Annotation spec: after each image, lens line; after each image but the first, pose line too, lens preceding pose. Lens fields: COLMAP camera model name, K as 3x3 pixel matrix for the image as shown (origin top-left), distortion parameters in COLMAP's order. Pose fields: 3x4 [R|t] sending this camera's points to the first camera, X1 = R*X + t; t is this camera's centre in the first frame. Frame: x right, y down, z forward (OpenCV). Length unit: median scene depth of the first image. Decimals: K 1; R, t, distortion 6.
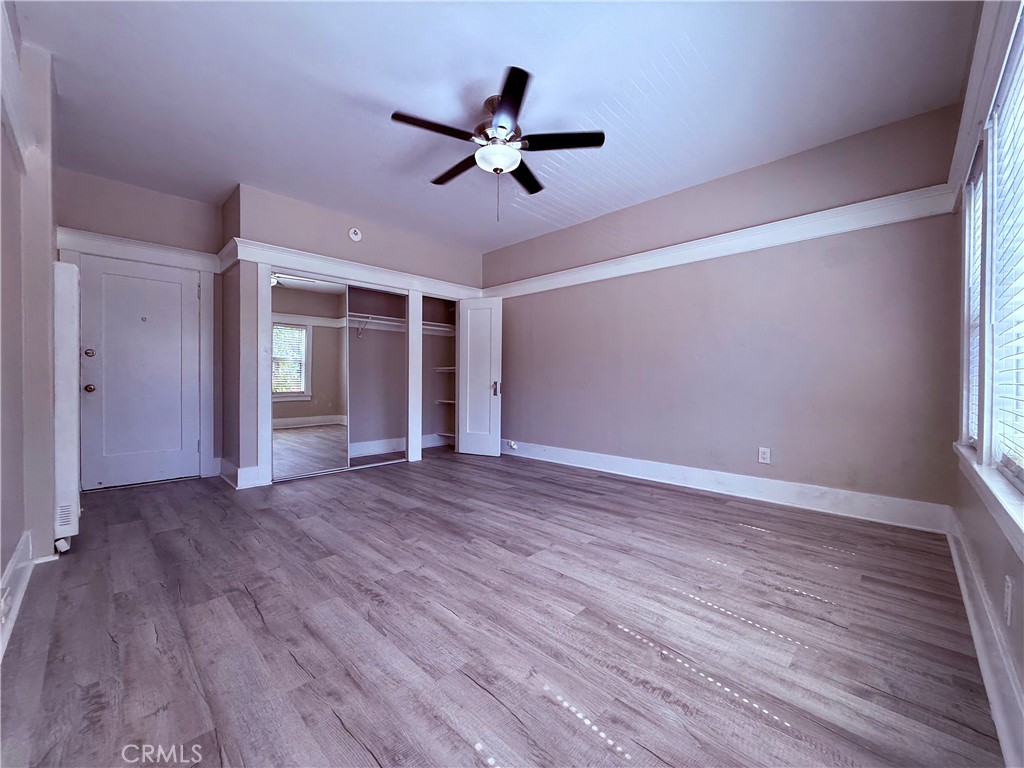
lens RADIAL K [[407.6, 0, 510.5], [0, 407.6, 384.3], [0, 0, 1]] dist [0.002076, -0.000339]
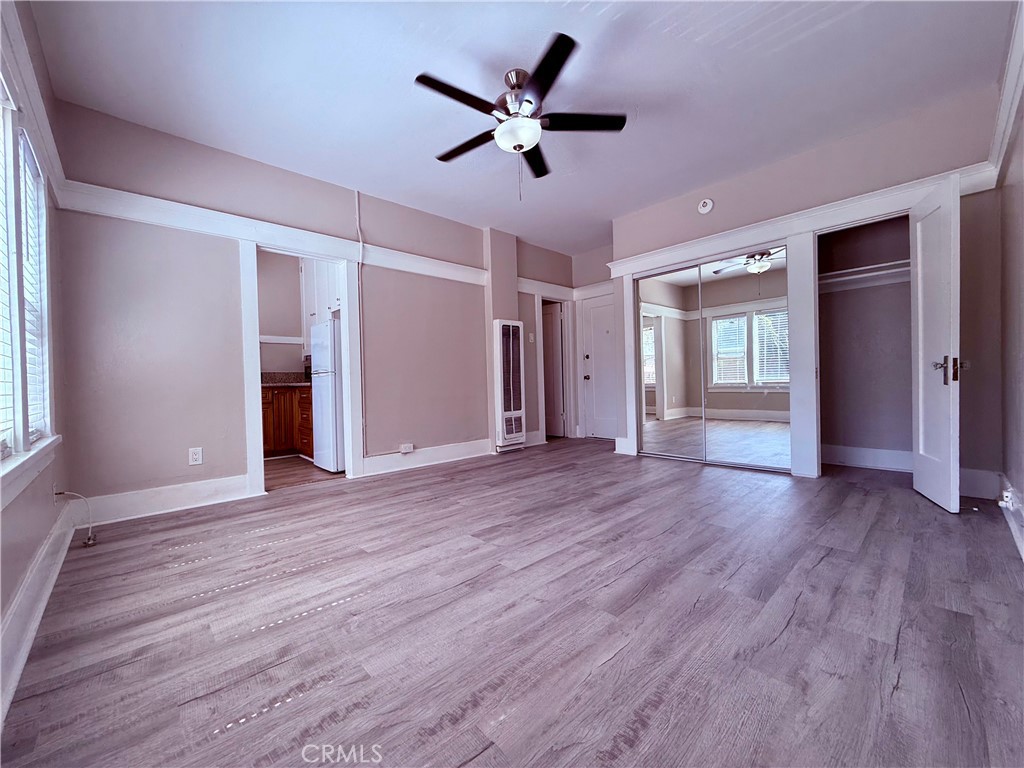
lens RADIAL K [[407.6, 0, 510.6], [0, 407.6, 386.0], [0, 0, 1]] dist [0.002076, -0.000339]
pose [[-0.043789, 0.009844, -0.998992, 1.203859], [0.018874, 0.999781, 0.009025, 0.038961], [0.998862, -0.018460, -0.043965, 1.295403]]
